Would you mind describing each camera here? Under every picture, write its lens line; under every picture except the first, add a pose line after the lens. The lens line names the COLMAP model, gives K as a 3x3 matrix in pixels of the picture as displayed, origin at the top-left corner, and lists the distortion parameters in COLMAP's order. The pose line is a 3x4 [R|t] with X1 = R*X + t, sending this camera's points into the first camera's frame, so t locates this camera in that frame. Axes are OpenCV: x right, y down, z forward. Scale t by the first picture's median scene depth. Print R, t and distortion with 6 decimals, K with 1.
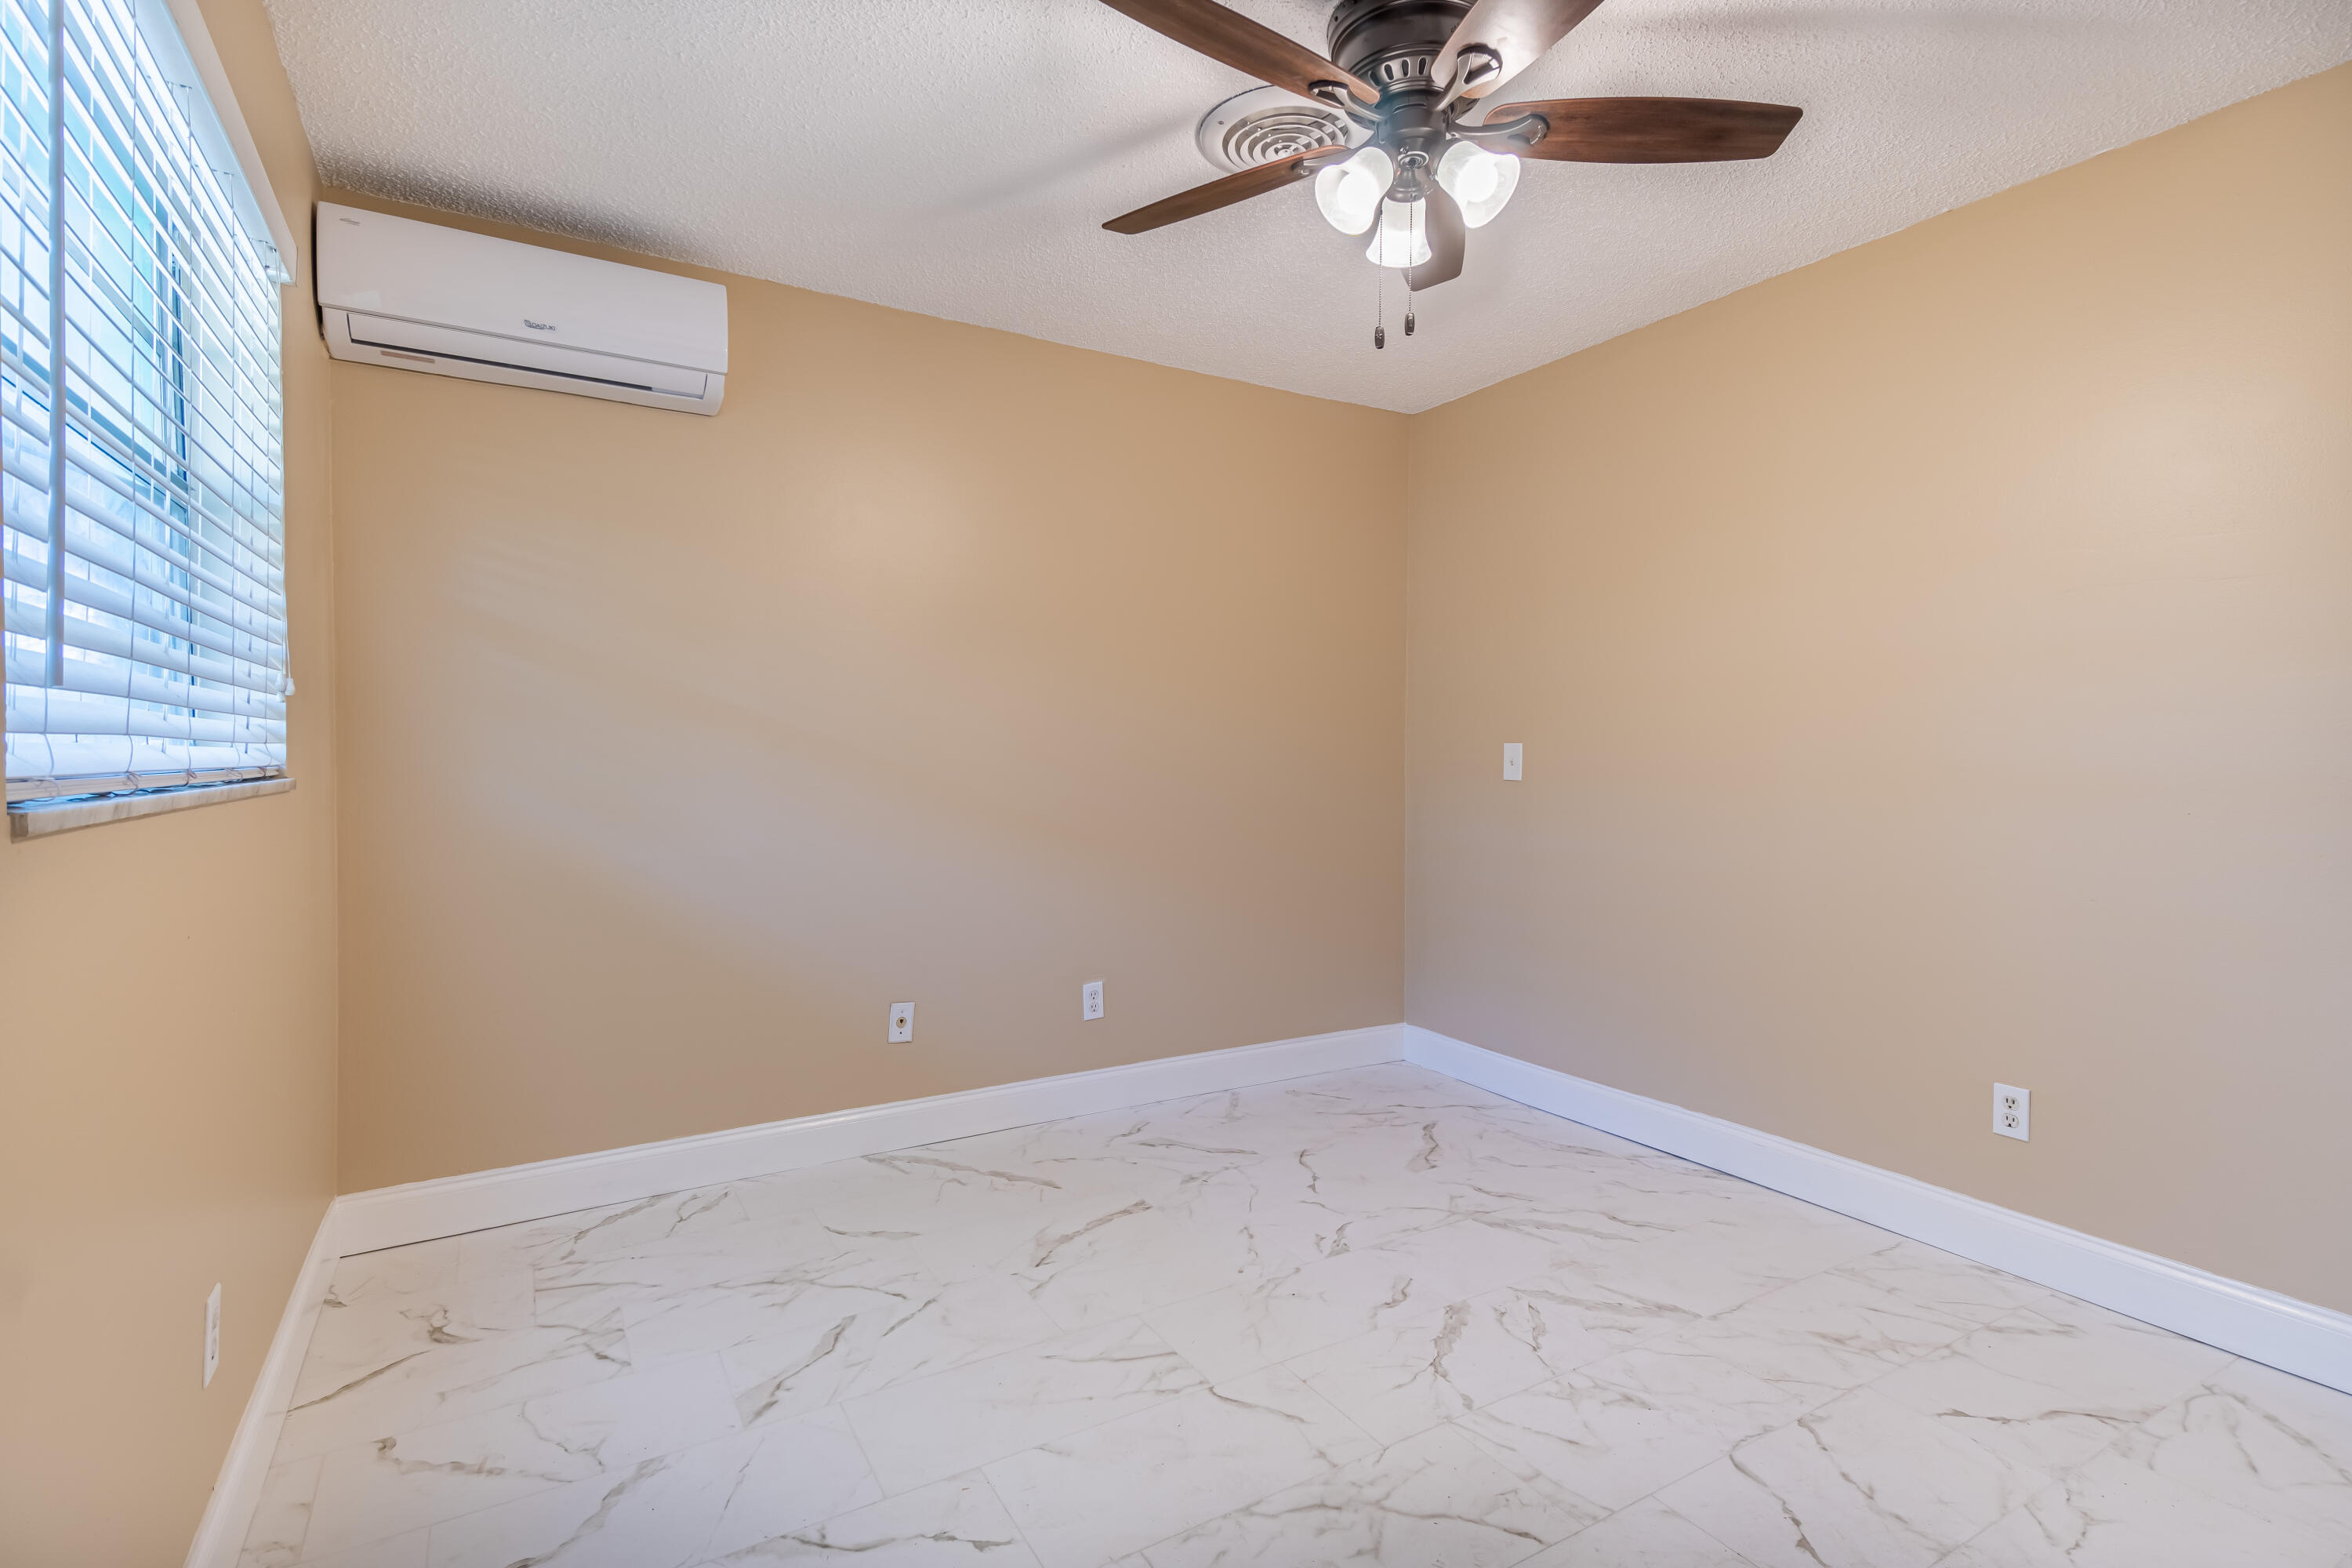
lens RADIAL K [[1125.2, 0, 1186.1], [0, 1125.2, 747.2], [0, 0, 1]] dist [0.037601, -0.017302]
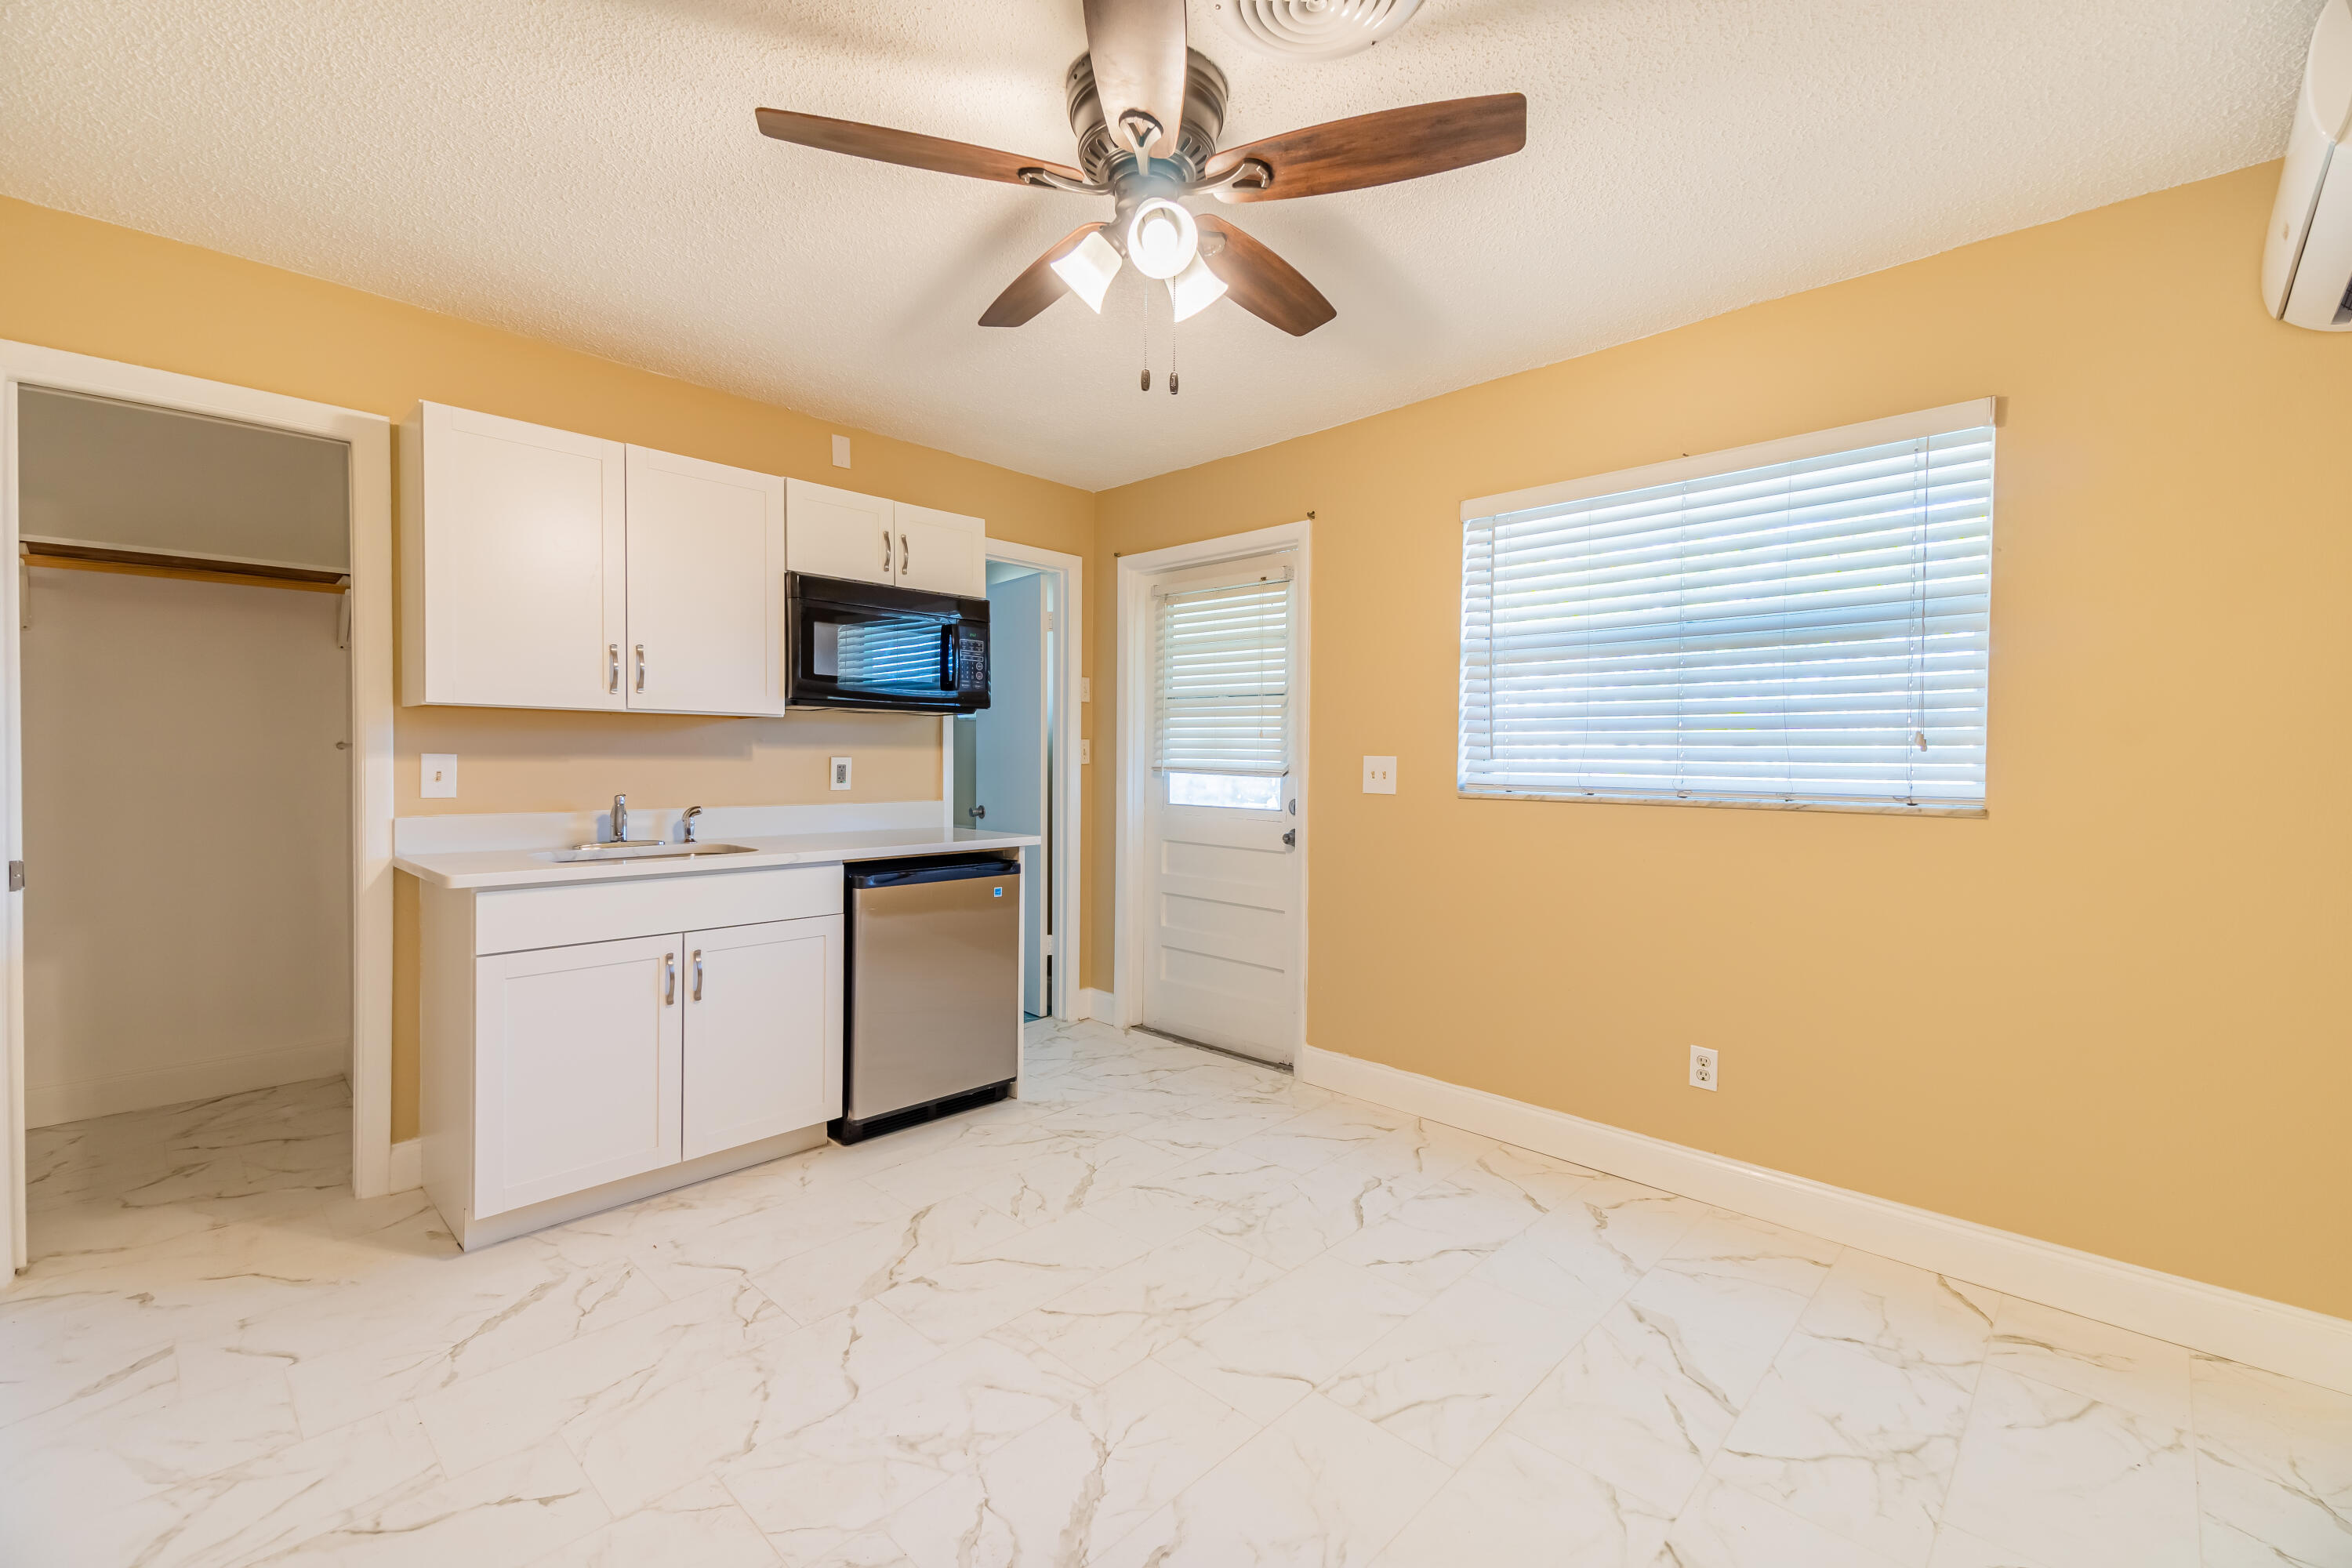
lens RADIAL K [[987.2, 0, 1179.6], [0, 987.2, 769.3], [0, 0, 1]] dist [0.033983, -0.011297]
pose [[-0.964415, -0.008642, -0.264253, 0.359387], [-0.010878, 0.999916, 0.007001, -0.014917], [0.264171, 0.009626, -0.964428, 1.696940]]
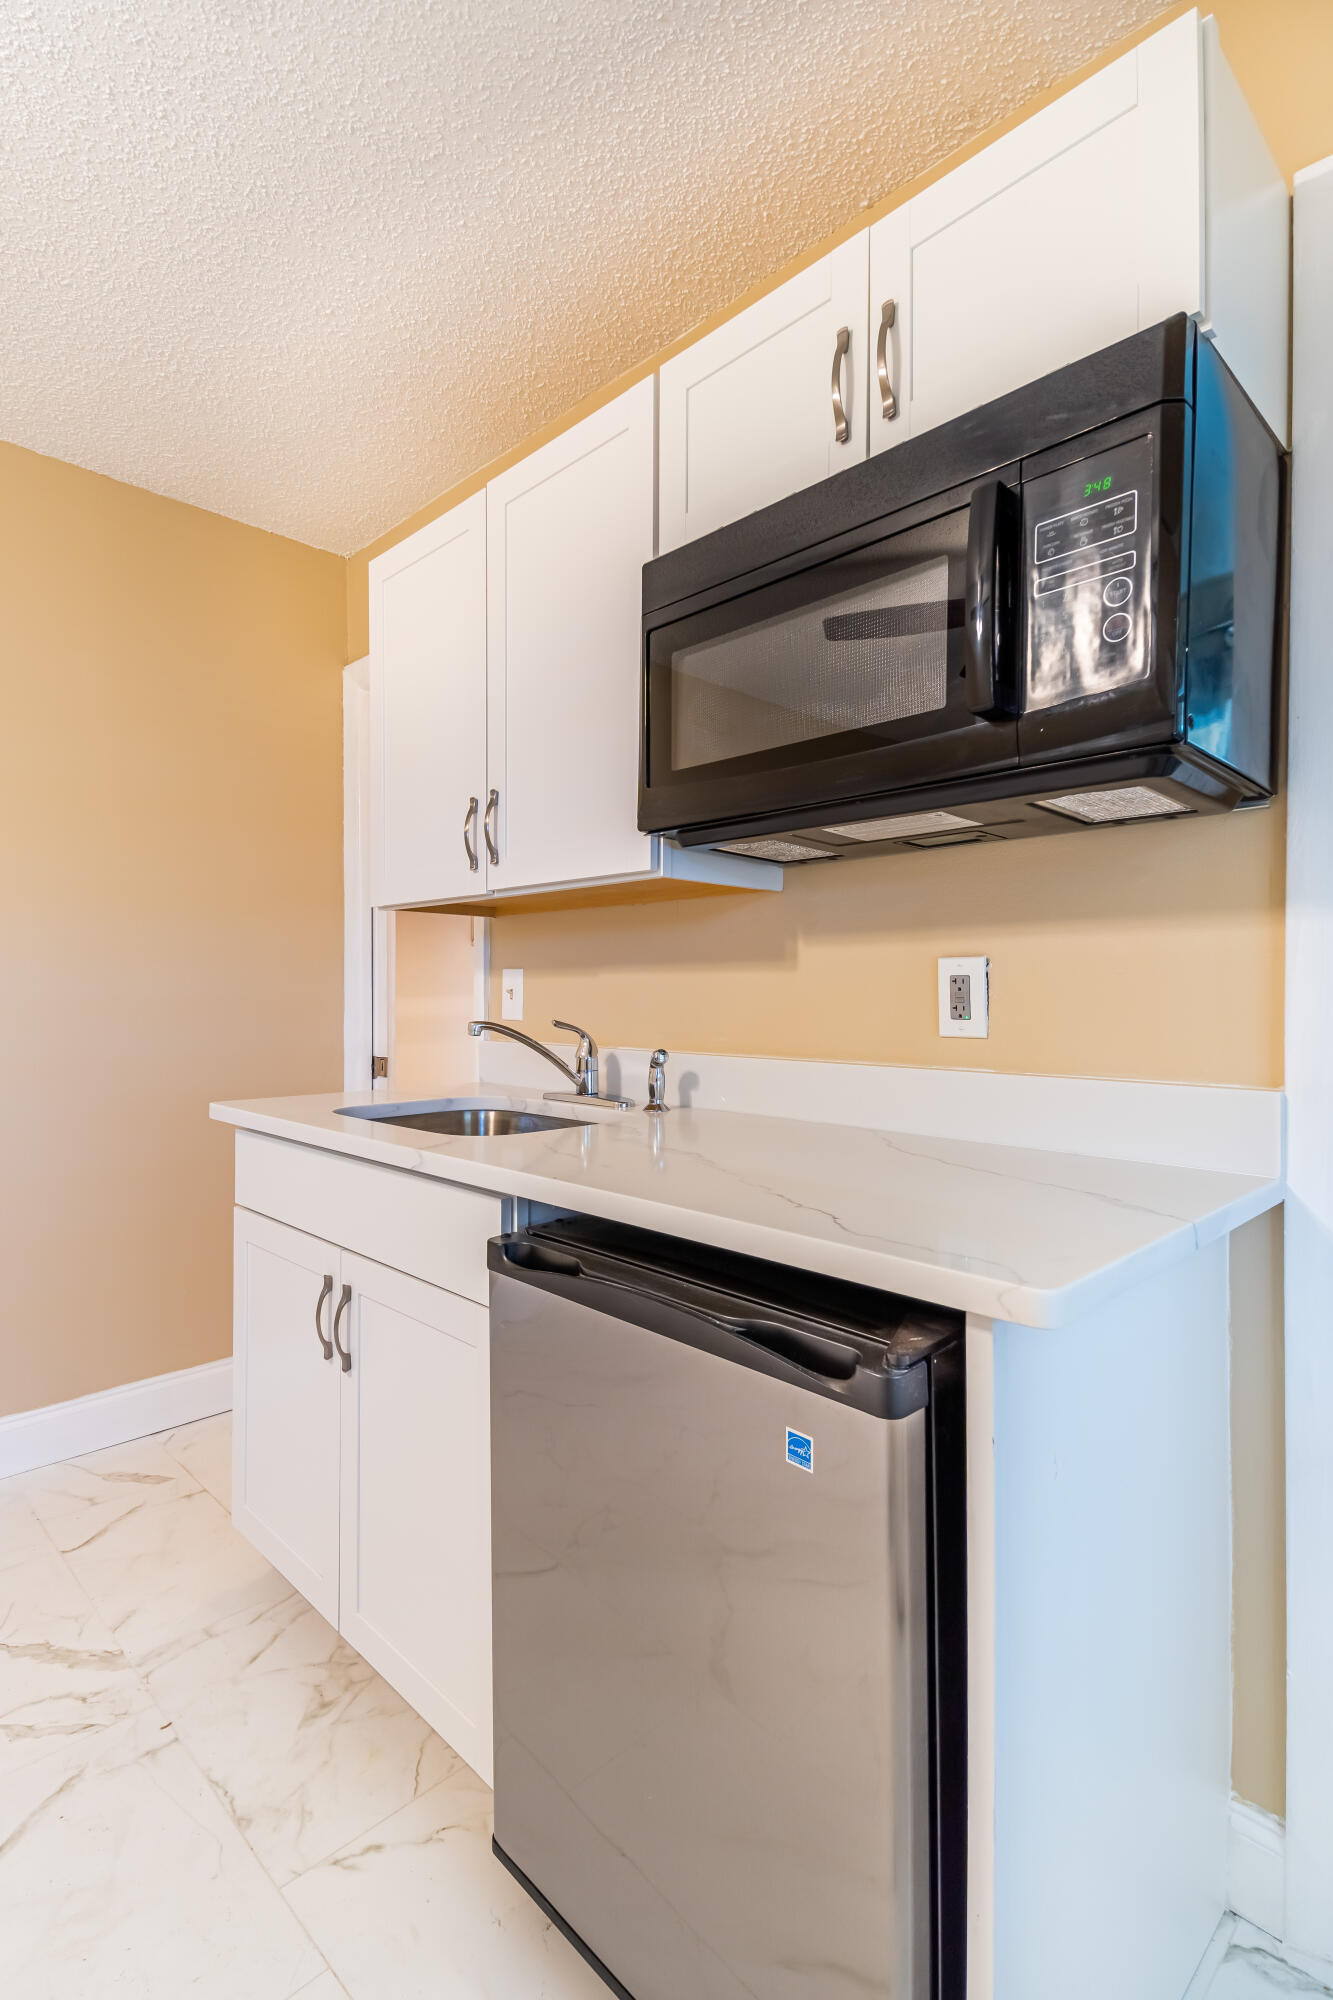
lens RADIAL K [[956.8, 0, 669.0], [0, 956.8, 1004.2], [0, 0, 1]] dist [0.037601, -0.017302]
pose [[-0.248461, -0.017724, 0.968480, -0.113232], [-0.006081, 0.999841, 0.016738, 0.004688], [-0.968623, -0.001731, -0.248530, 0.336455]]
